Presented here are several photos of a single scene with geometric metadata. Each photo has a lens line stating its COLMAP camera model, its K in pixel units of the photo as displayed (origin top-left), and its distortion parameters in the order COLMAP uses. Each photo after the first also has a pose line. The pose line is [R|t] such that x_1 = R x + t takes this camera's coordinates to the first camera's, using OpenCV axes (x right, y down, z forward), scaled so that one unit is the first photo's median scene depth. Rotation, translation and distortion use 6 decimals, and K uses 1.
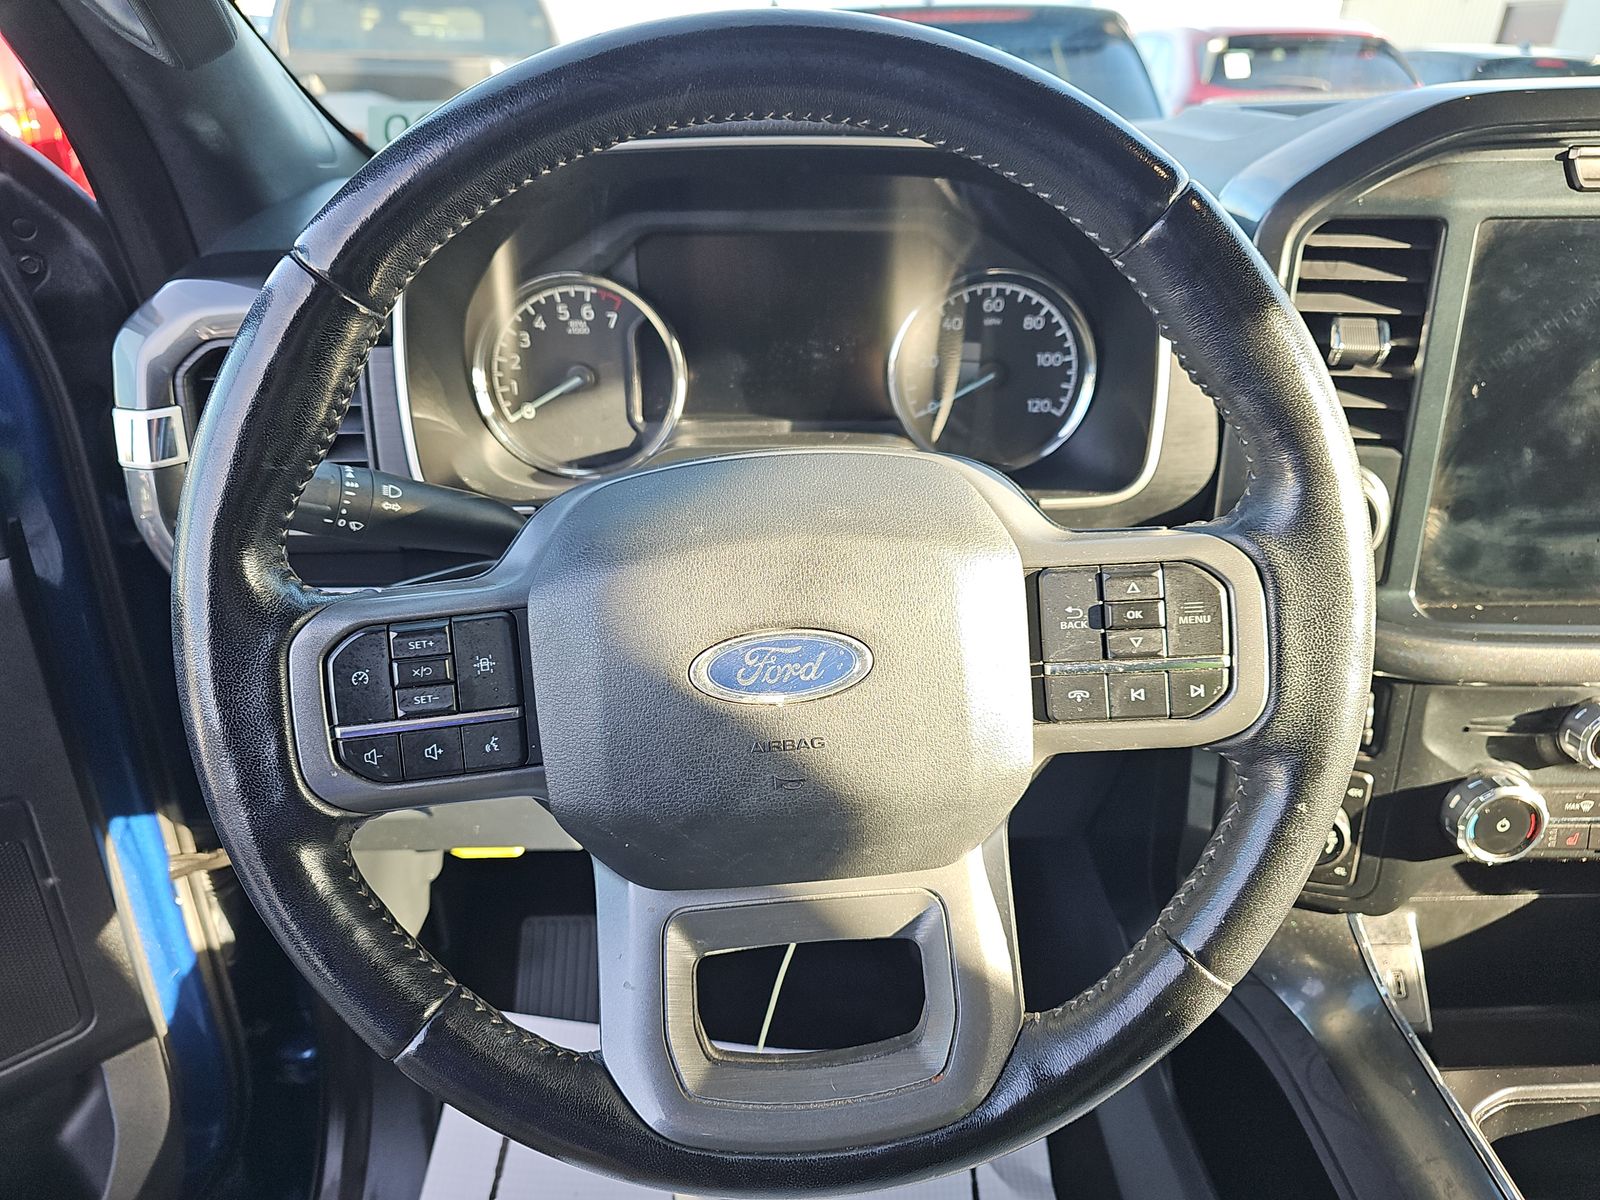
lens RADIAL K [[1066.4, 0, 811.3], [0, 1066.4, 602.4], [0, 0, 1]] dist [0.059404, -0.014236]
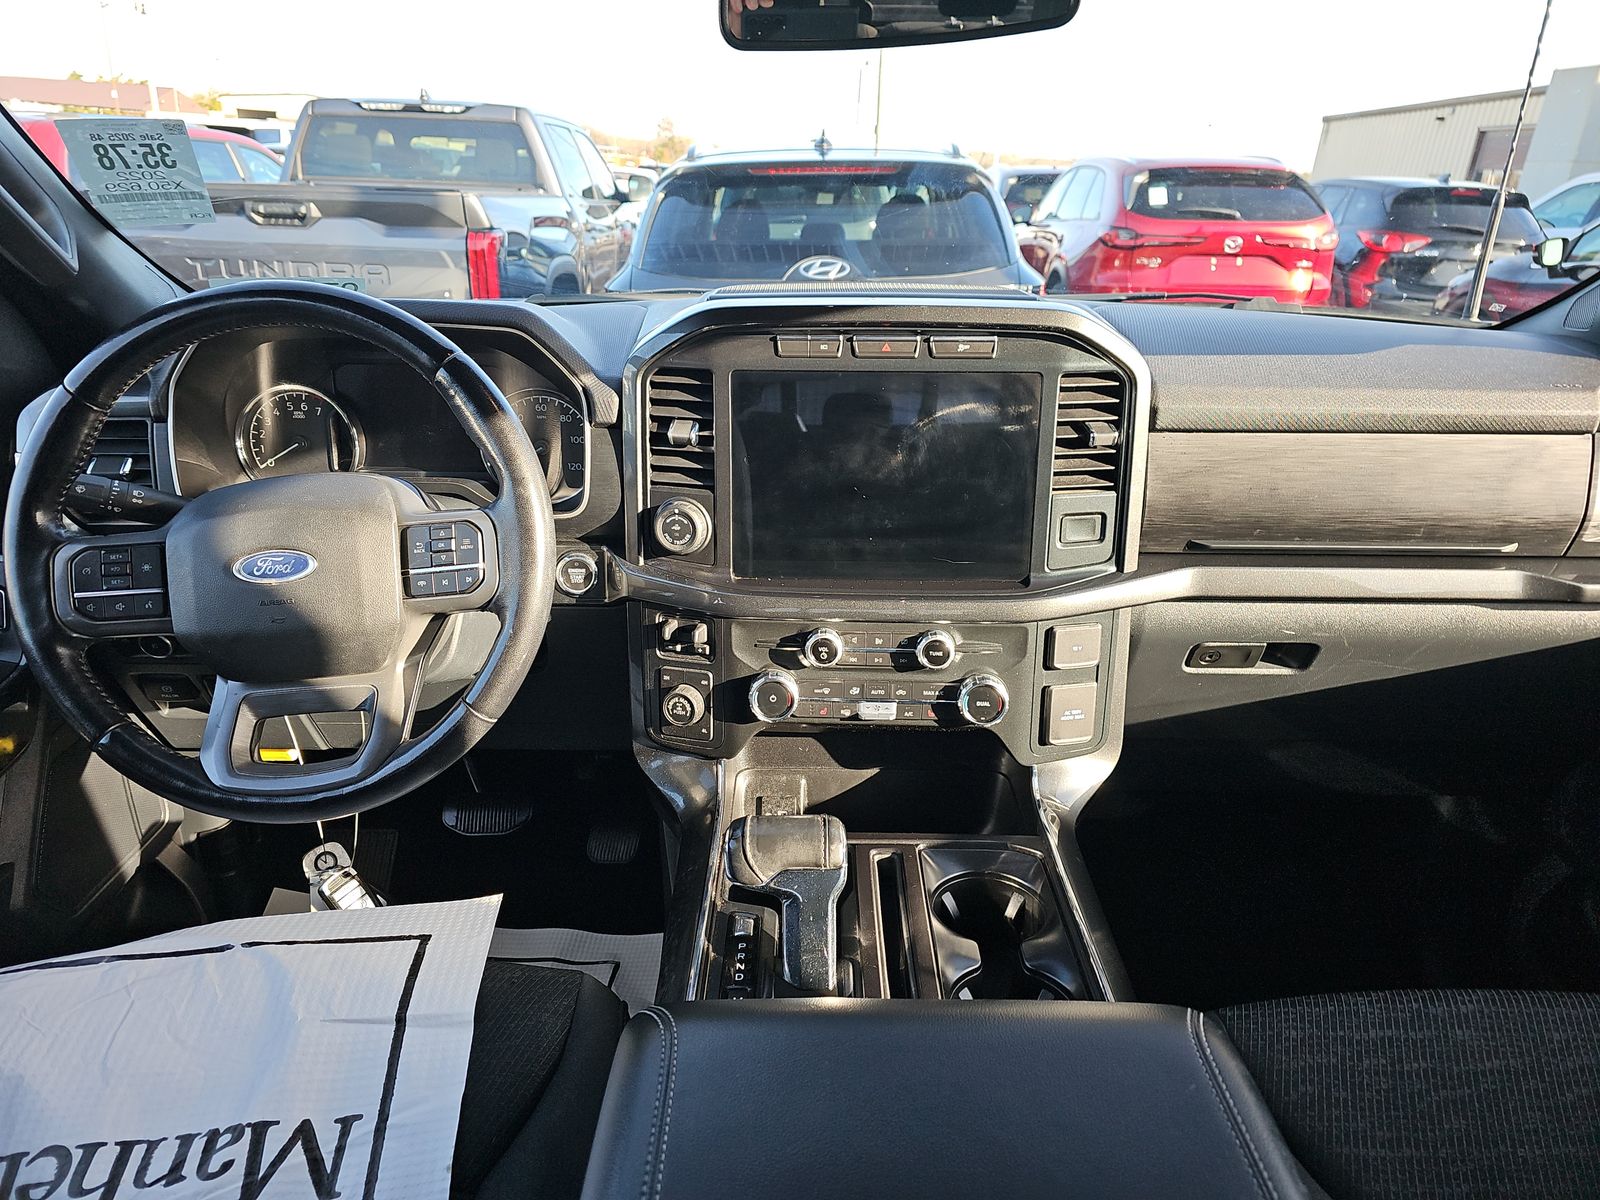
lens RADIAL K [[1066.4, 0, 793.4], [0, 1066.4, 594.1], [0, 0, 1]] dist [0.059404, -0.014236]
pose [[0.999467, 0.020814, -0.025131, 0.759807], [-0.022999, 0.995674, -0.090021, 0.203835], [0.023149, 0.090551, 0.995623, -0.820439]]
